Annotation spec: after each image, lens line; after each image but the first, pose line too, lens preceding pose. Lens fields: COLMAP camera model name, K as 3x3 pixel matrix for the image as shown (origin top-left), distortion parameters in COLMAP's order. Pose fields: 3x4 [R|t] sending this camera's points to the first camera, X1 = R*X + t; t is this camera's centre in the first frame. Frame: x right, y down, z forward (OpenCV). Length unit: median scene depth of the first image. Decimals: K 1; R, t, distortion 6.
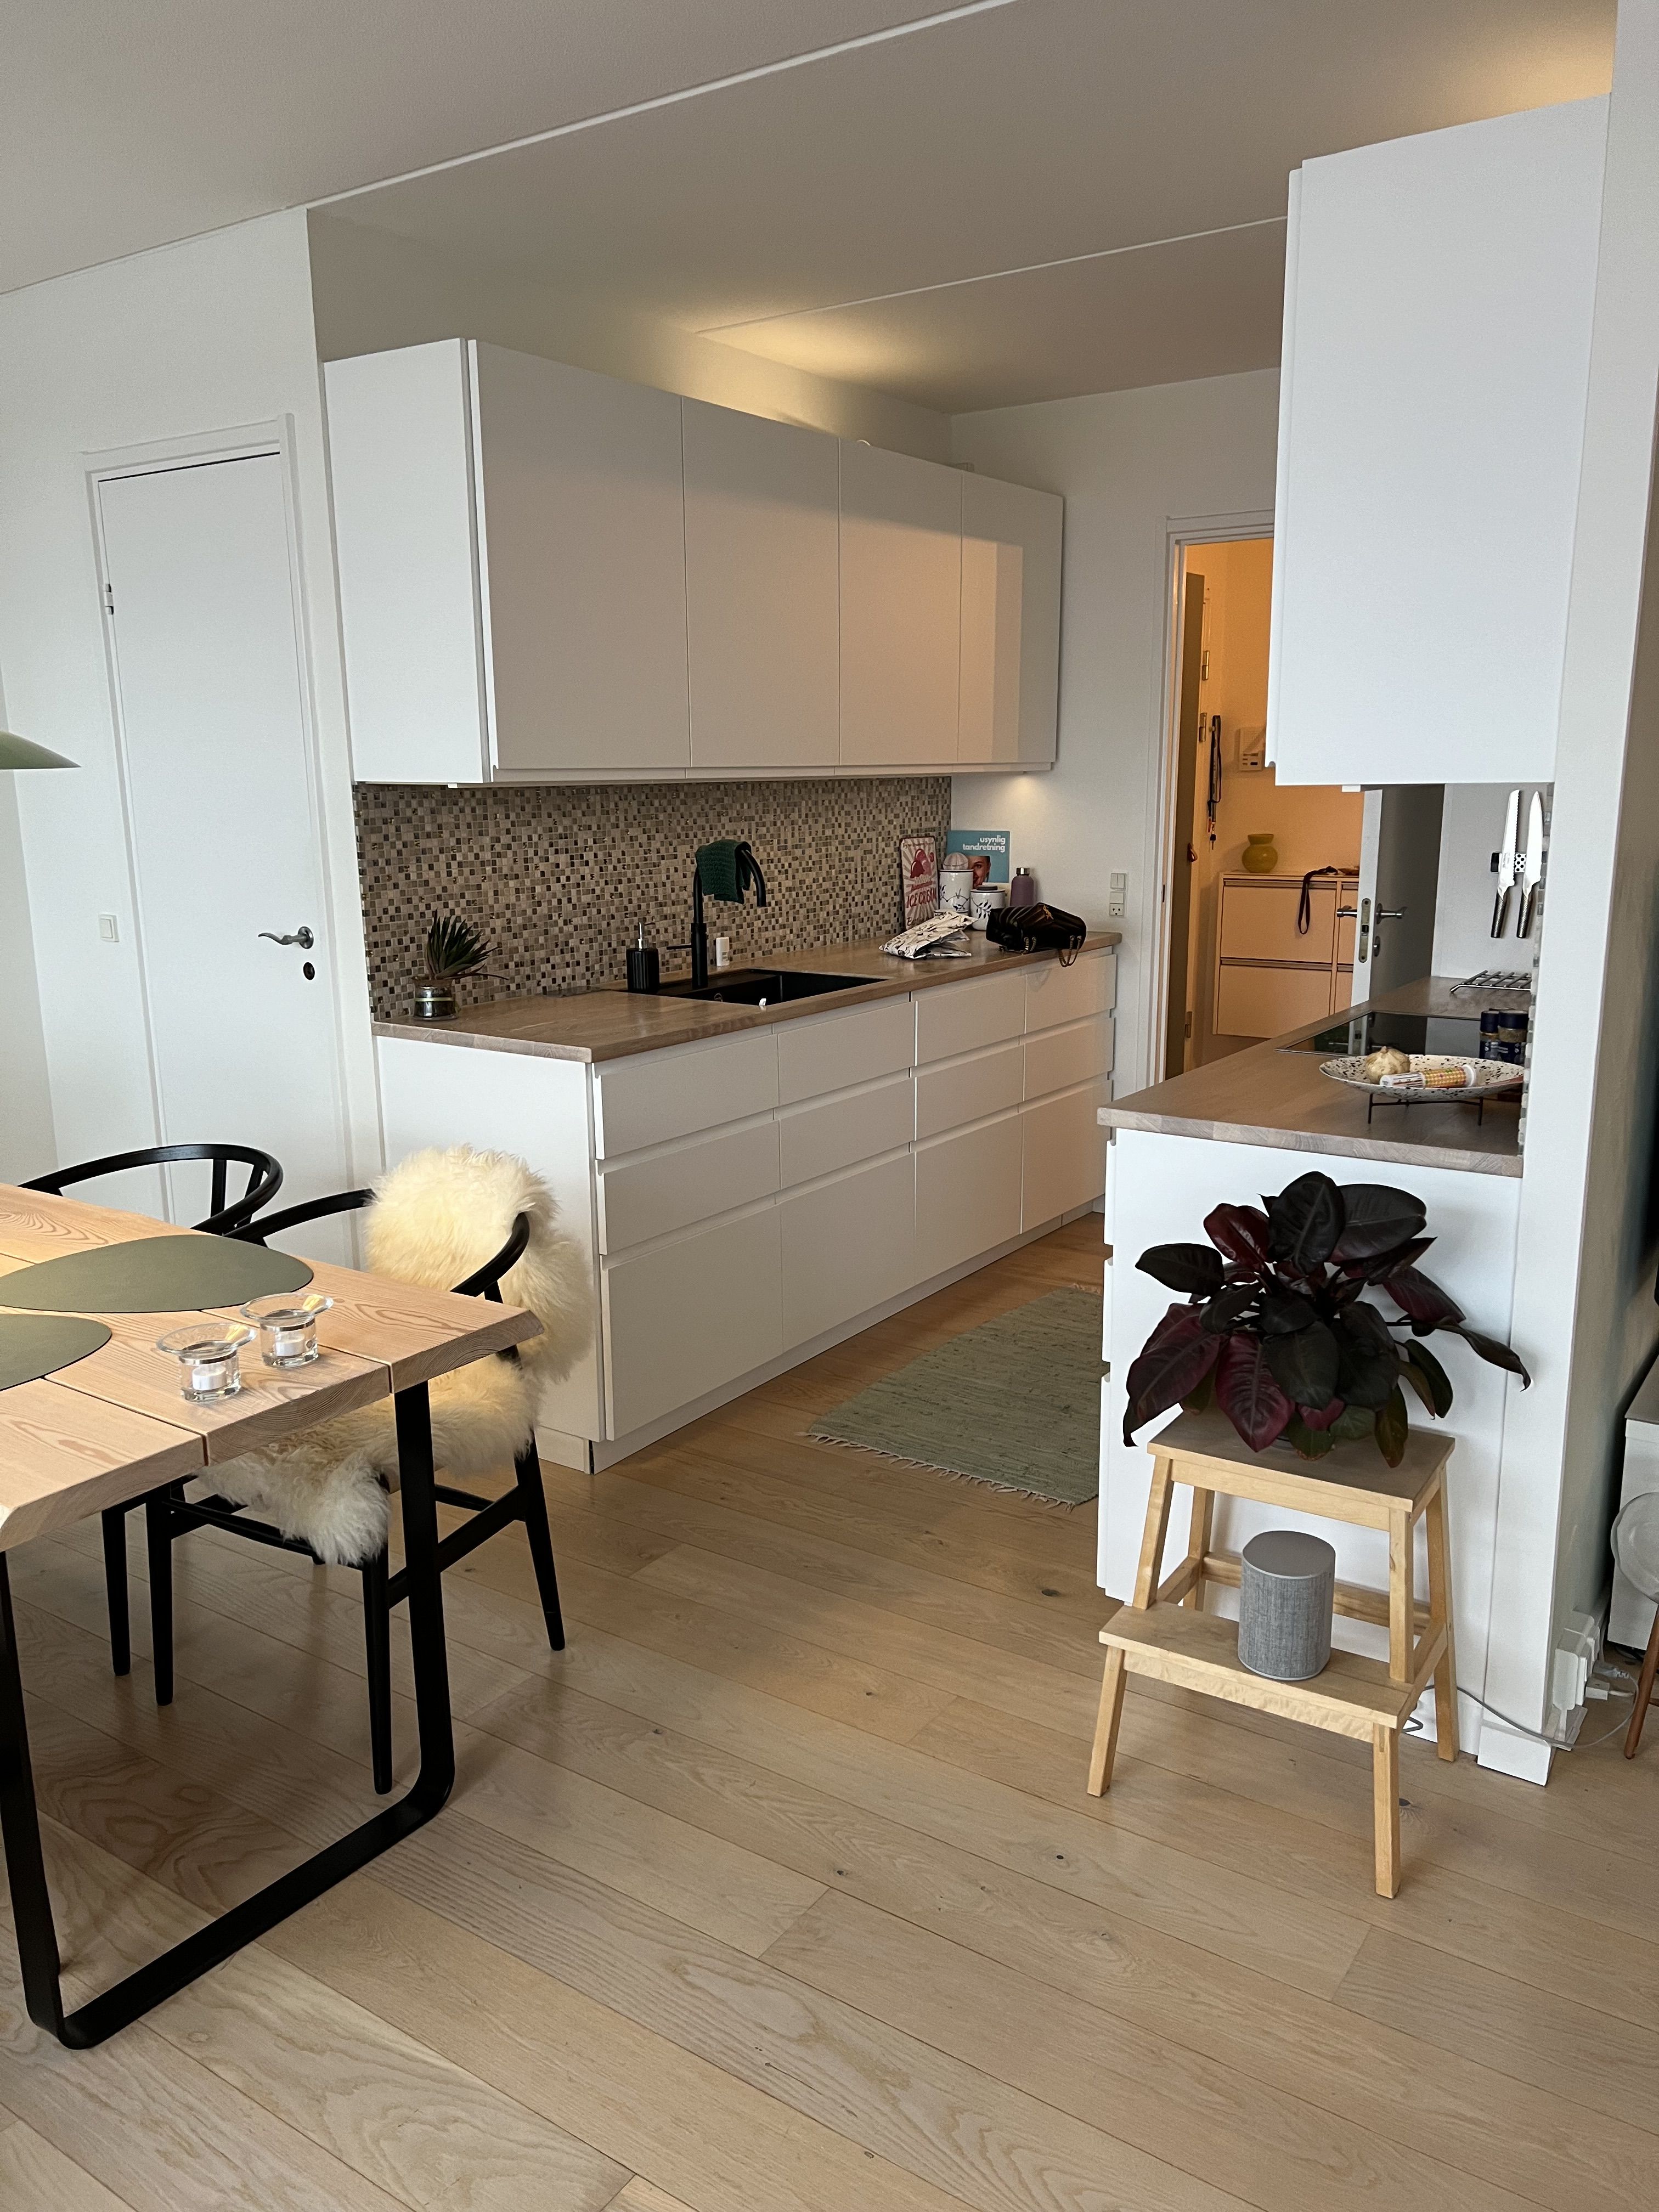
lens RADIAL K [[1666.0, 0, 841.4], [0, 1666.0, 1113.4], [0, 0, 1]] dist [0.068882, -0.065508]
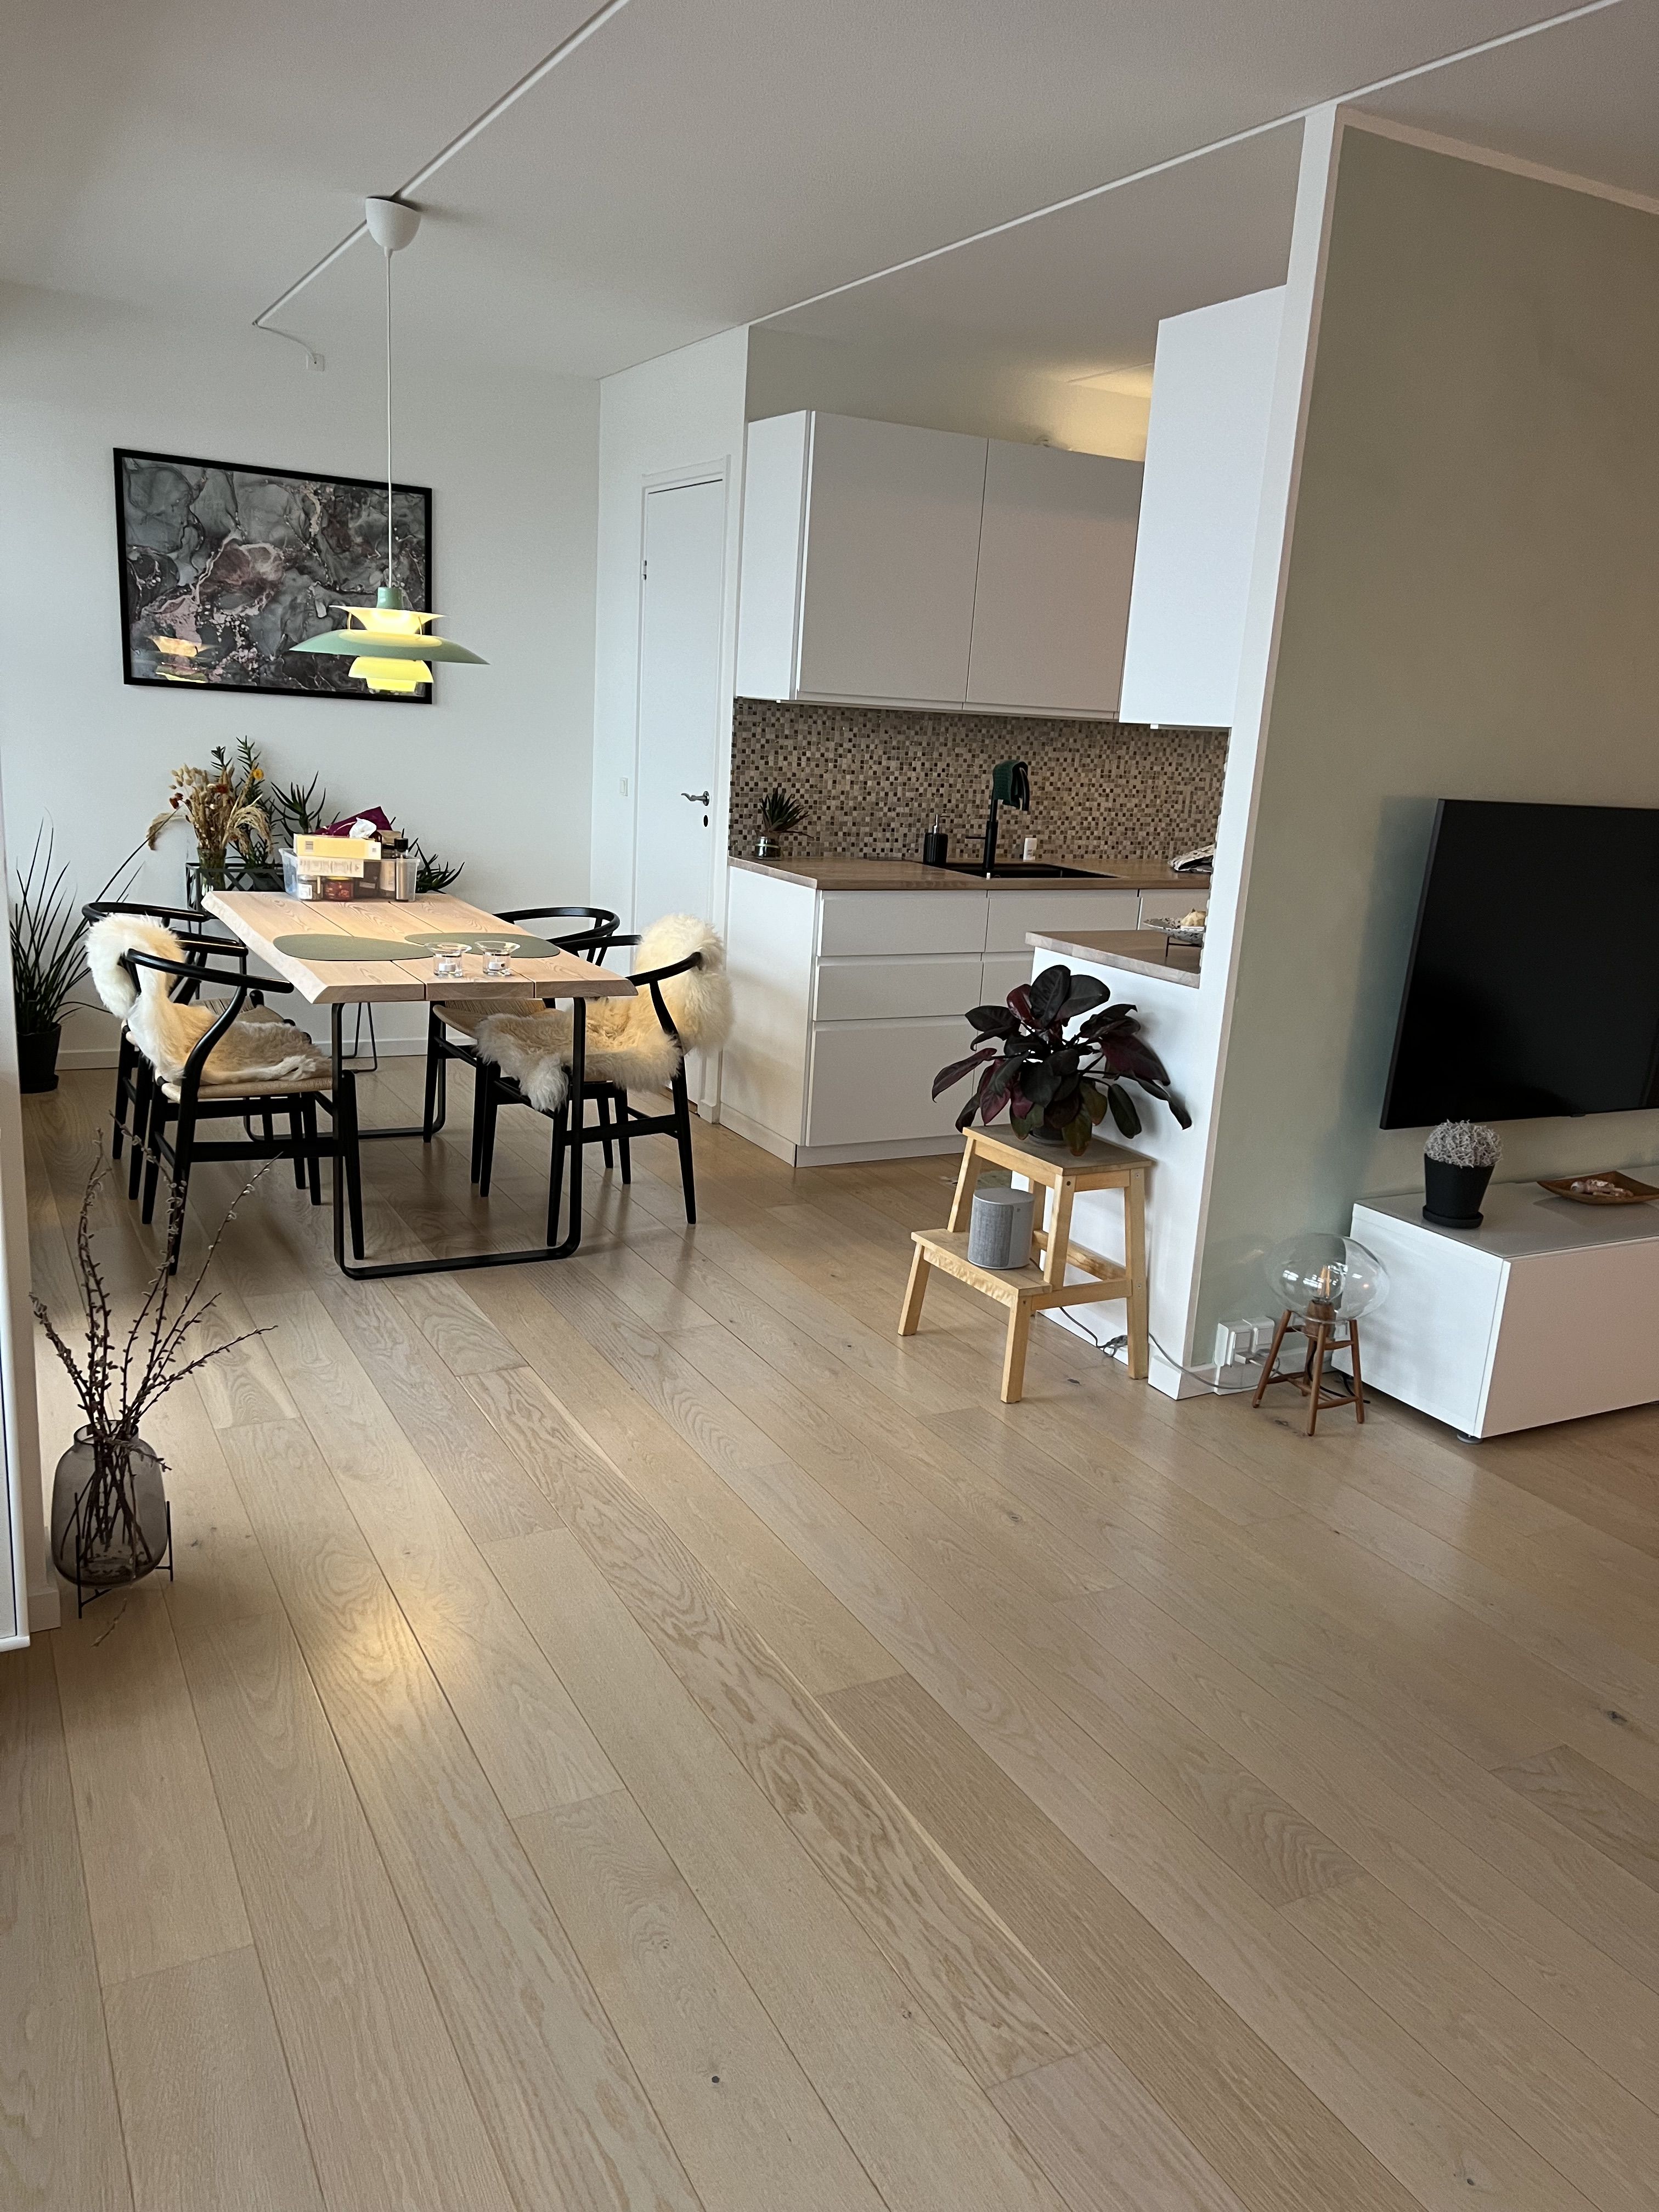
lens RADIAL K [[1666.0, 0, 813.6], [0, 1666.0, 1113.3], [0, 0, 1]] dist [0.068882, -0.065508]
pose [[0.883439, 0.171506, -0.436030, 0.491407], [-0.161723, 0.985024, 0.059778, 0.072577], [0.439752, 0.017706, 0.897945, -0.325308]]
